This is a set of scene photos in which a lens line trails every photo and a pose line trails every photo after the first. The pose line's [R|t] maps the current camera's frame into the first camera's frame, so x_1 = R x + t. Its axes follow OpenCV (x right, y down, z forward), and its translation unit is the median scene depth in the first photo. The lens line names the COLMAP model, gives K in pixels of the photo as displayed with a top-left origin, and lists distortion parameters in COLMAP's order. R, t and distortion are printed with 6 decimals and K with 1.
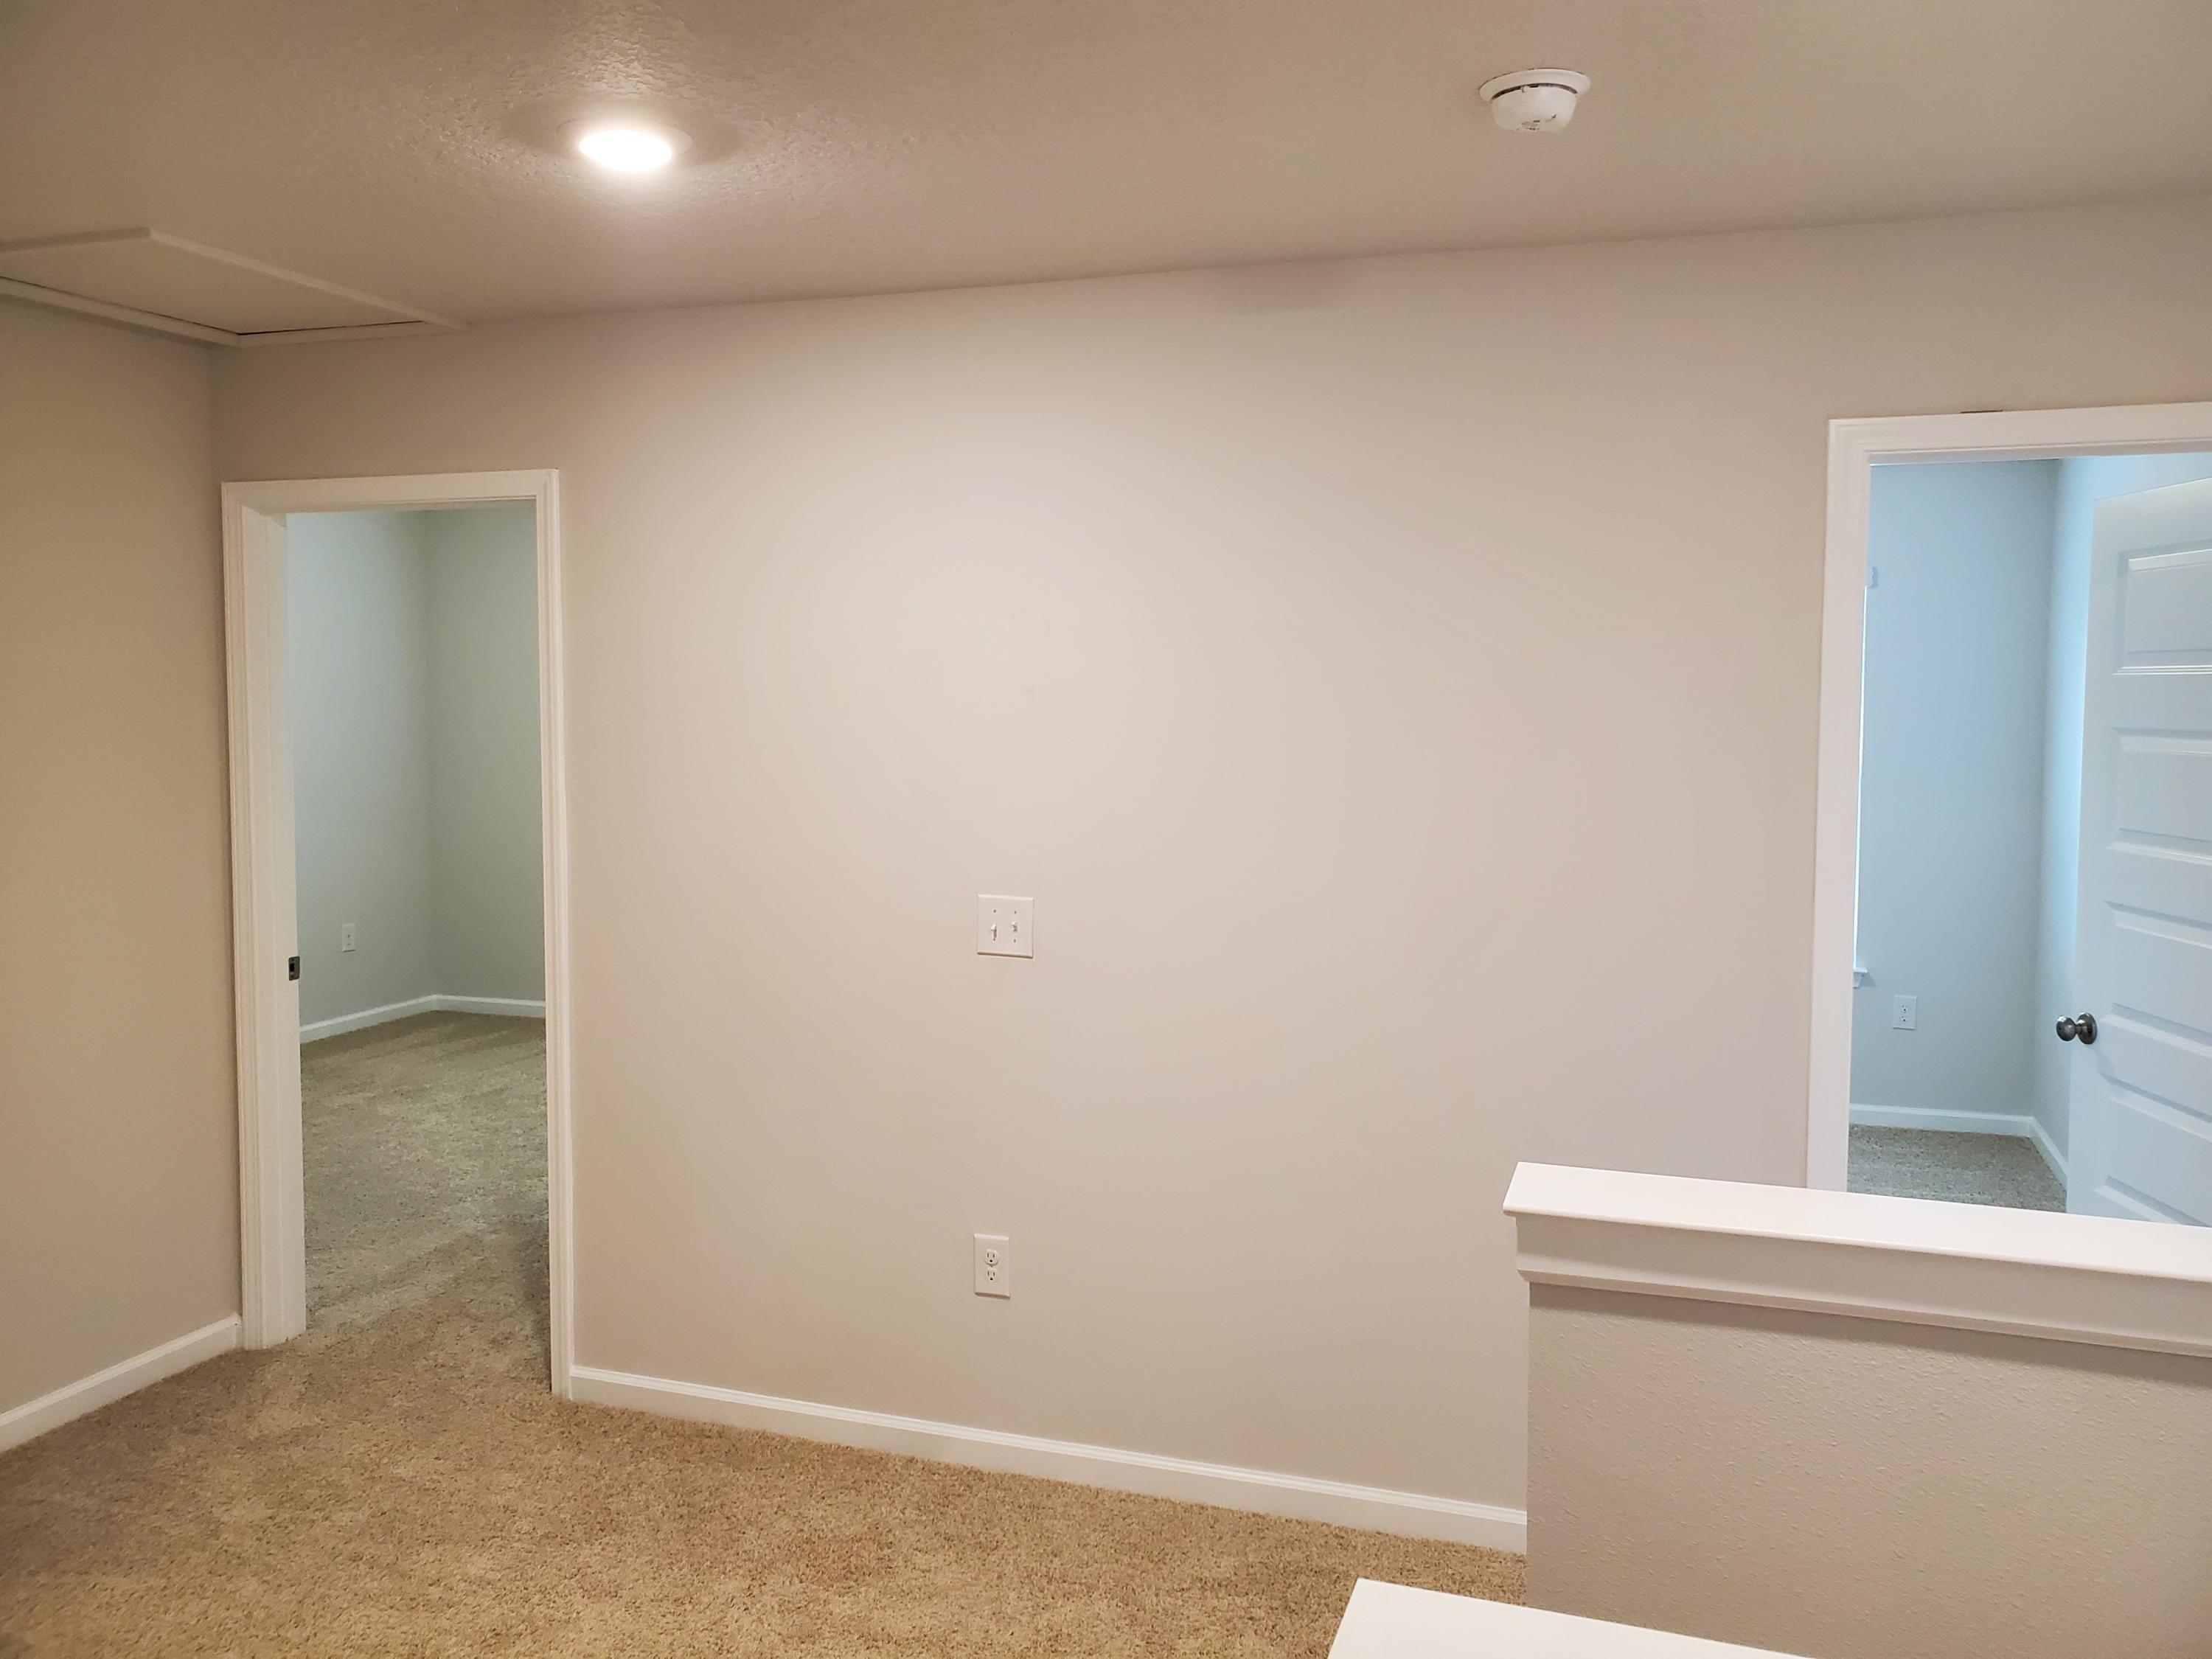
lens RADIAL K [[1736.4, 0, 1106.8], [0, 1736.4, 822.5], [0, 0, 1]] dist [-0.007064, 0.007808]
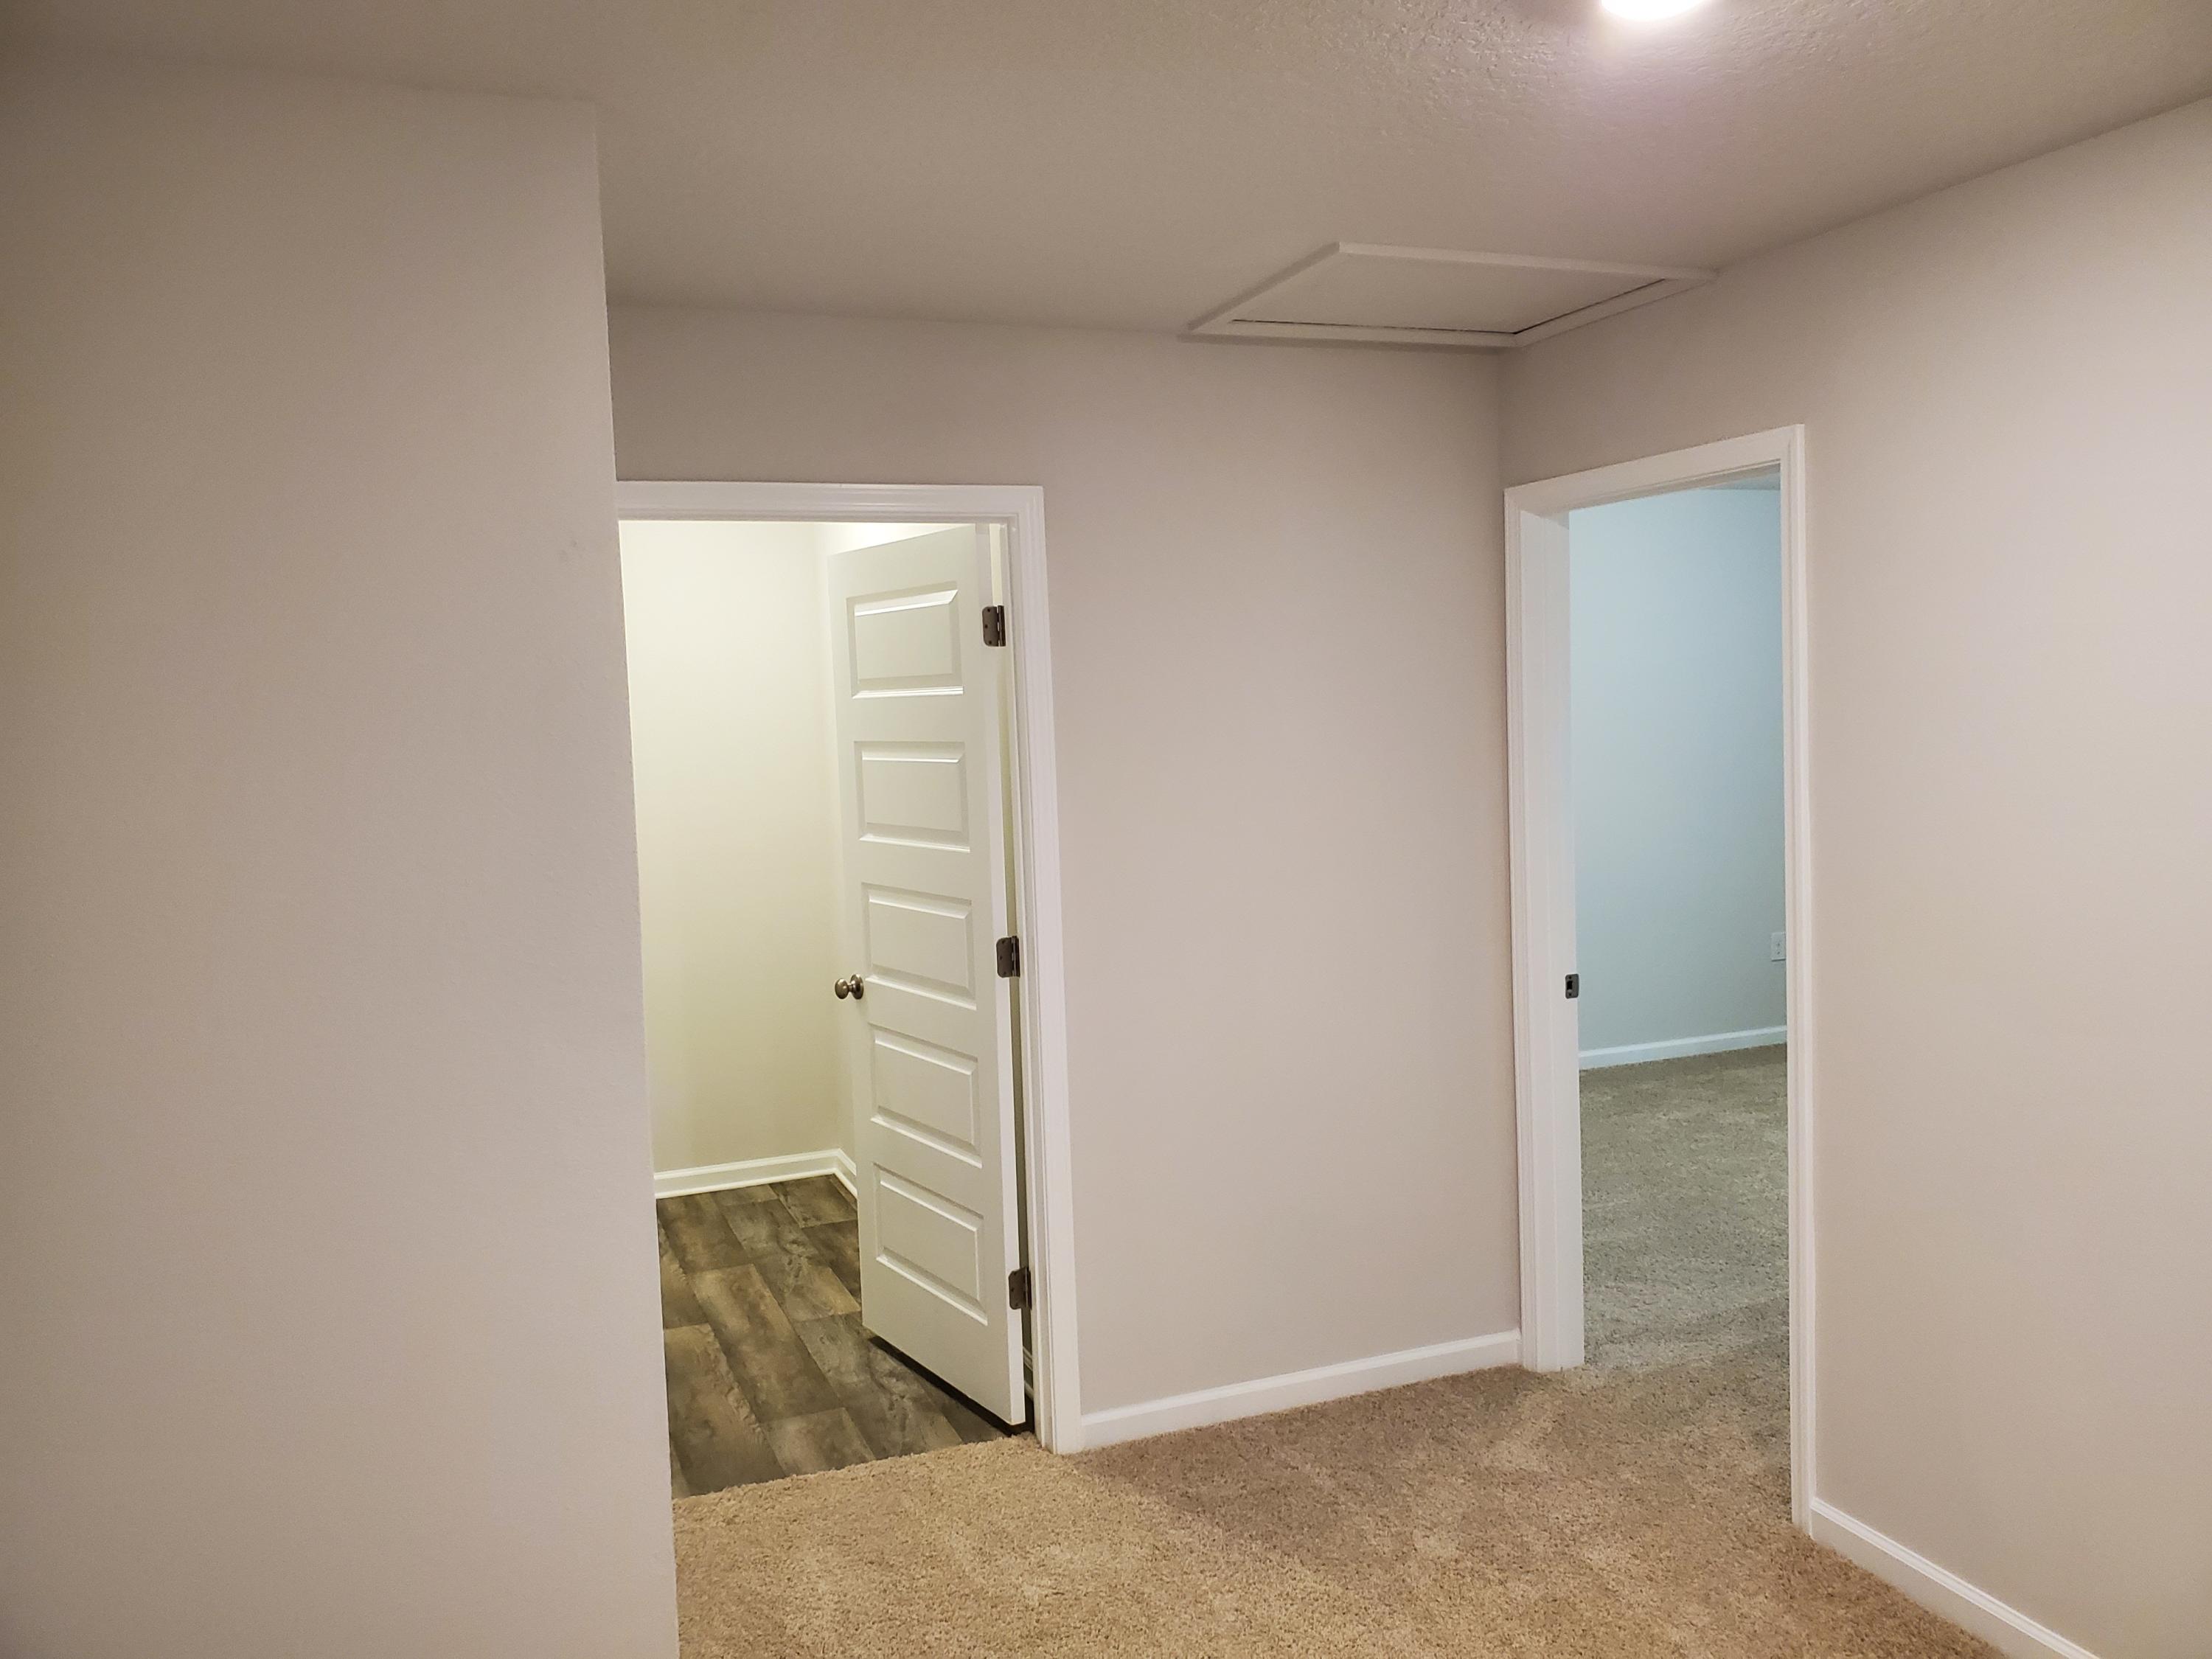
lens RADIAL K [[1732.6, 0, 1106.0], [0, 1732.6, 829.5], [0, 0, 1]] dist [-0.007580, 0.058436]
pose [[0.647264, 0.028802, -0.761722, 0.096909], [-0.021751, 0.999577, 0.019313, -0.016594], [0.761956, 0.004068, 0.647617, 0.191587]]
